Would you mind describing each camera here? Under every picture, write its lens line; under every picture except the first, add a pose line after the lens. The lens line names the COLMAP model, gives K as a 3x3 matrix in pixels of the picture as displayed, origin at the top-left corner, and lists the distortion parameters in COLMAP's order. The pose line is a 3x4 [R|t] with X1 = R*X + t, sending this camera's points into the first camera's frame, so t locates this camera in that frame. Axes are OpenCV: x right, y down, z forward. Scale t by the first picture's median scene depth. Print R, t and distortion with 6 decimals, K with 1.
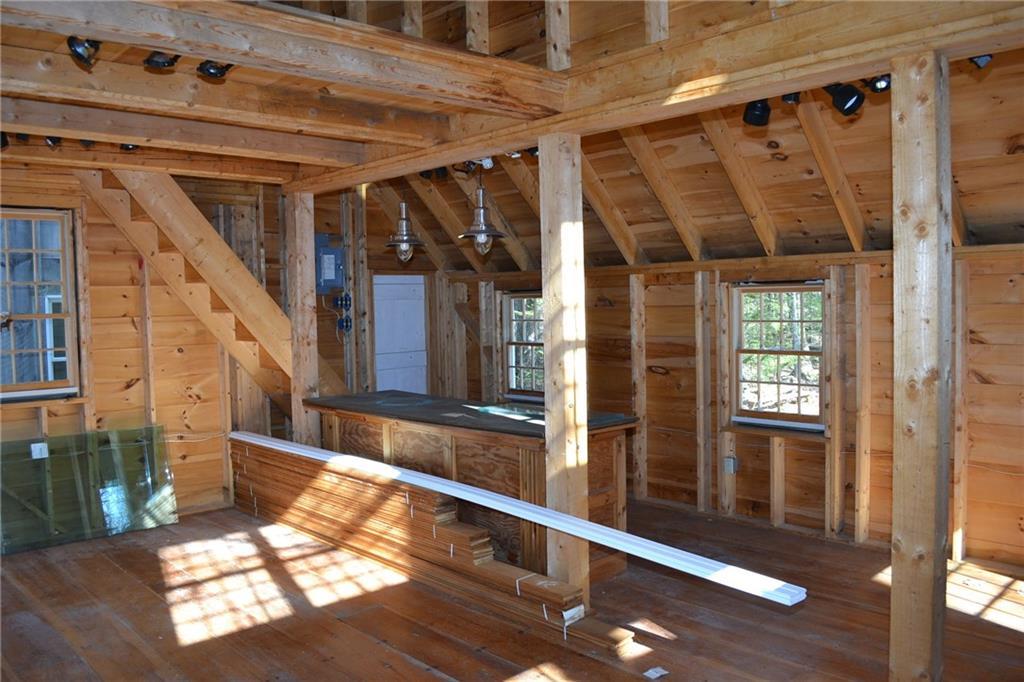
lens RADIAL K [[815.8, 0, 514.7], [0, 815.8, 341.8], [0, 0, 1]] dist [-0.075101, -0.001219]
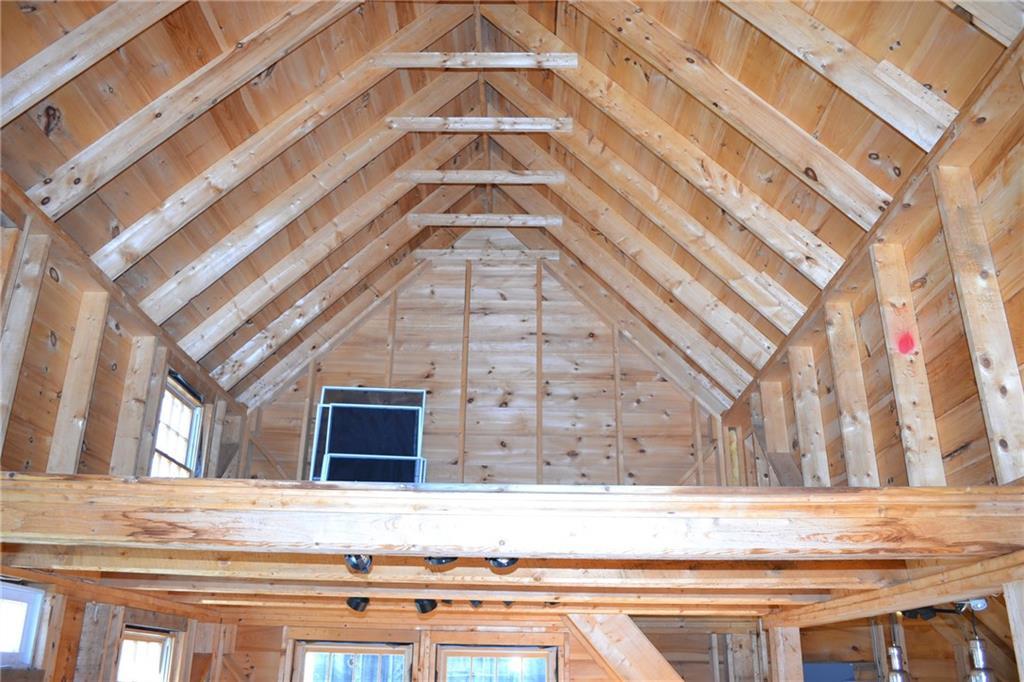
lens RADIAL K [[815.8, 0, 511.6], [0, 815.8, 345.0], [0, 0, 1]] dist [-0.075101, -0.001219]
pose [[0.724380, -0.230951, -0.649566, 0.168828], [-0.063704, 0.915762, -0.396638, -0.135213], [0.686452, 0.328697, 0.648647, 0.239977]]
